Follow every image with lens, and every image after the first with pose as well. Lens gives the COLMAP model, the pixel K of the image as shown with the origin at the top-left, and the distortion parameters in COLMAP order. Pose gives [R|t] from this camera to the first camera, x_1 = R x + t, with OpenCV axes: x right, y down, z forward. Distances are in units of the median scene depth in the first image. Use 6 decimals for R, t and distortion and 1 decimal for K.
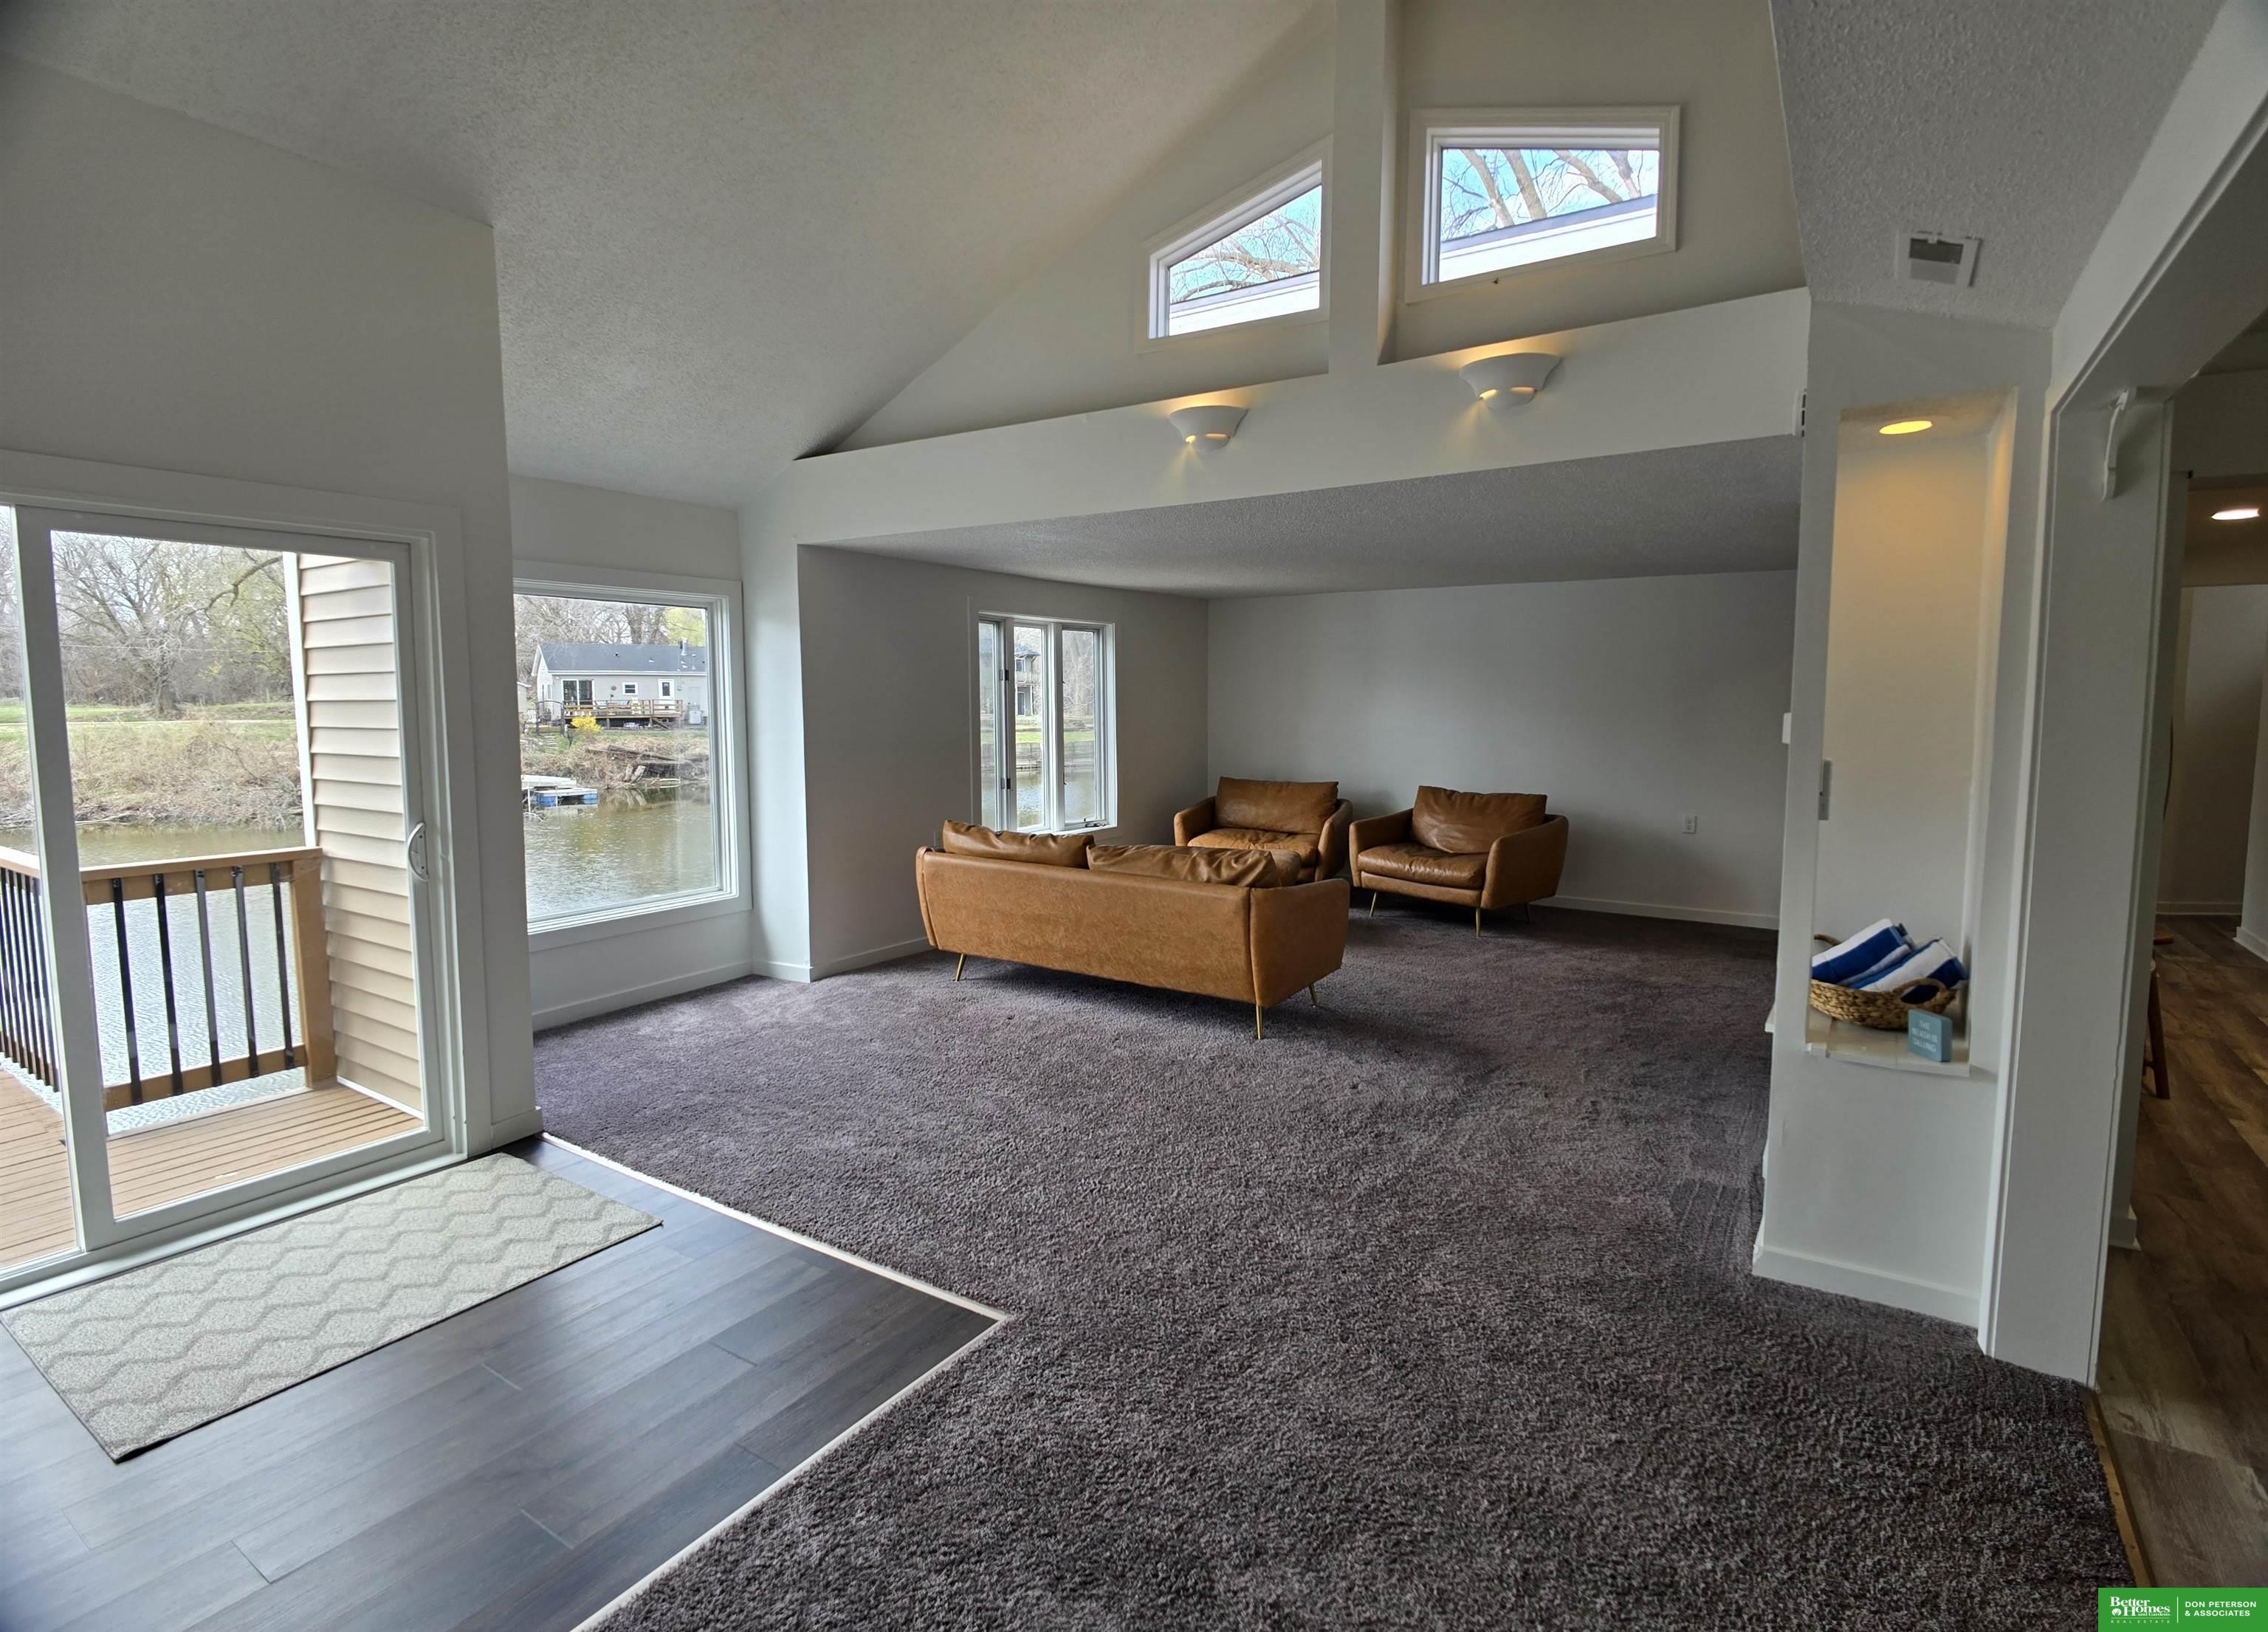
lens RADIAL K [[1113.9, 0, 1136.4], [0, 1113.9, 803.0], [0, 0, 1]] dist [-0.022140, -0.000569]
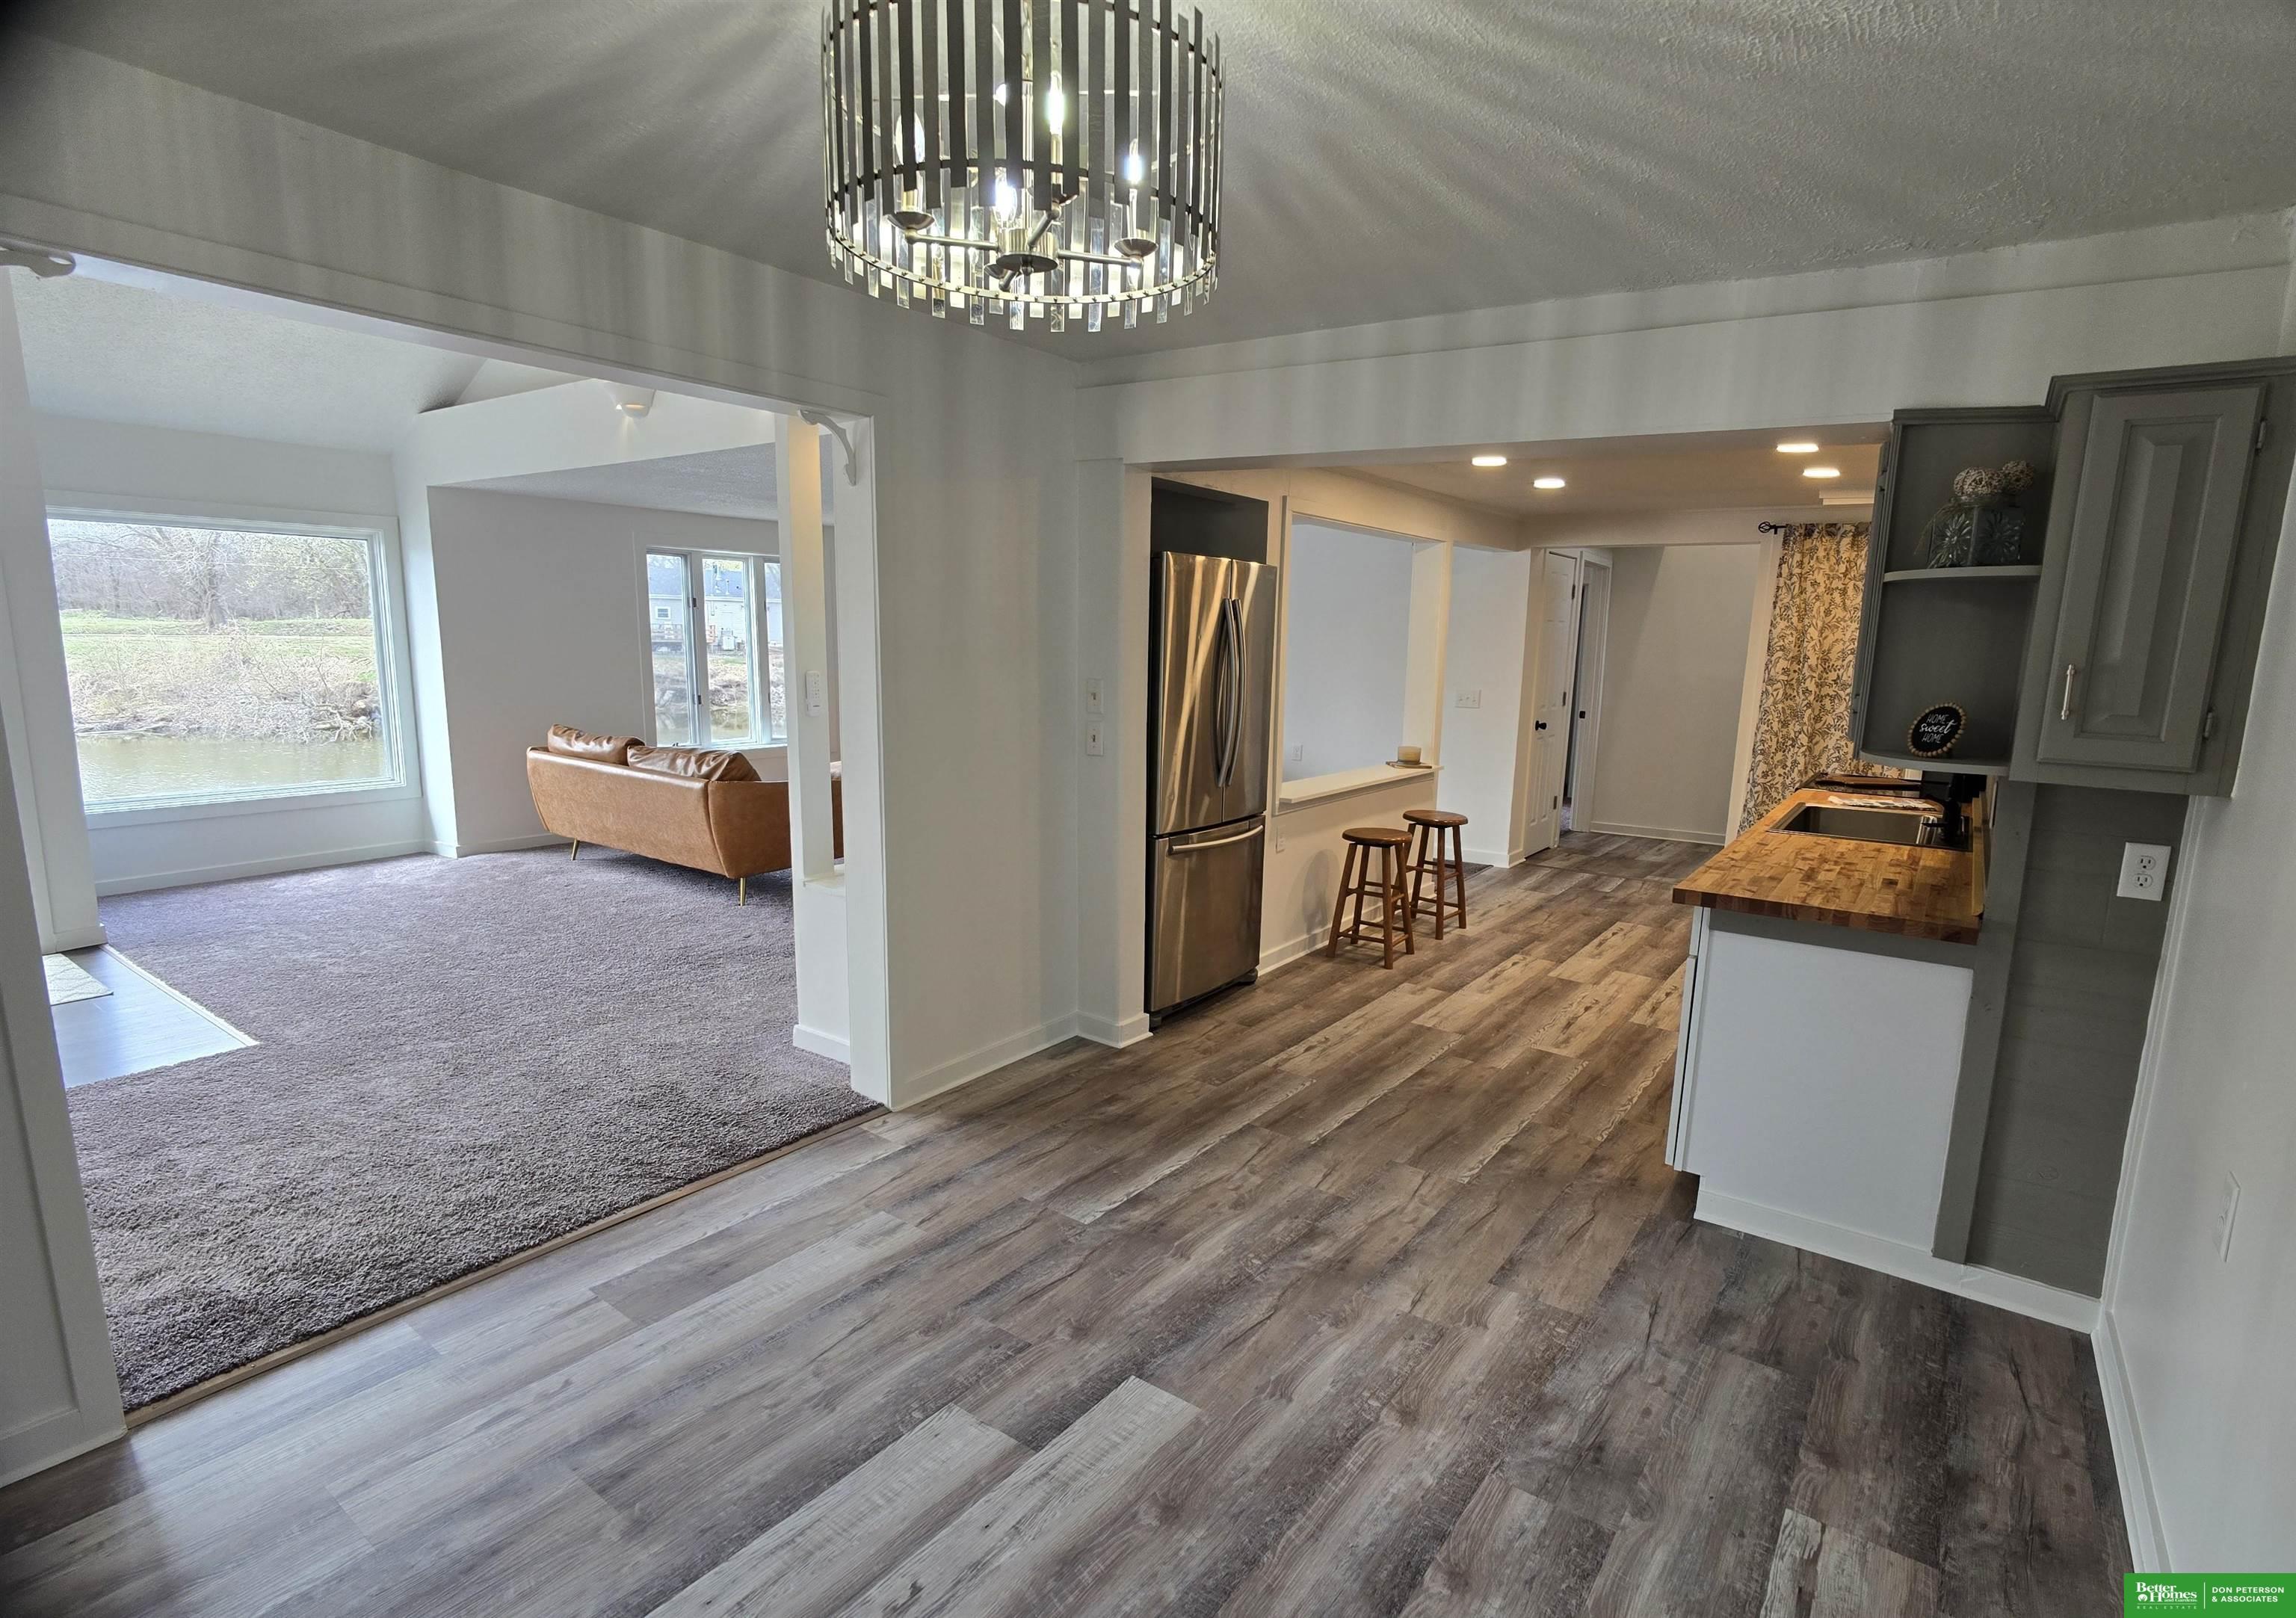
lens RADIAL K [[1135.2, 0, 1193.4], [0, 1135.2, 857.5], [0, 0, 1]] dist [-0.016857, -0.000340]
pose [[0.999021, 0.030328, -0.032192, 0.617439], [-0.026969, 0.994614, 0.100077, 0.019043], [0.035054, -0.099111, 0.994459, -0.215719]]
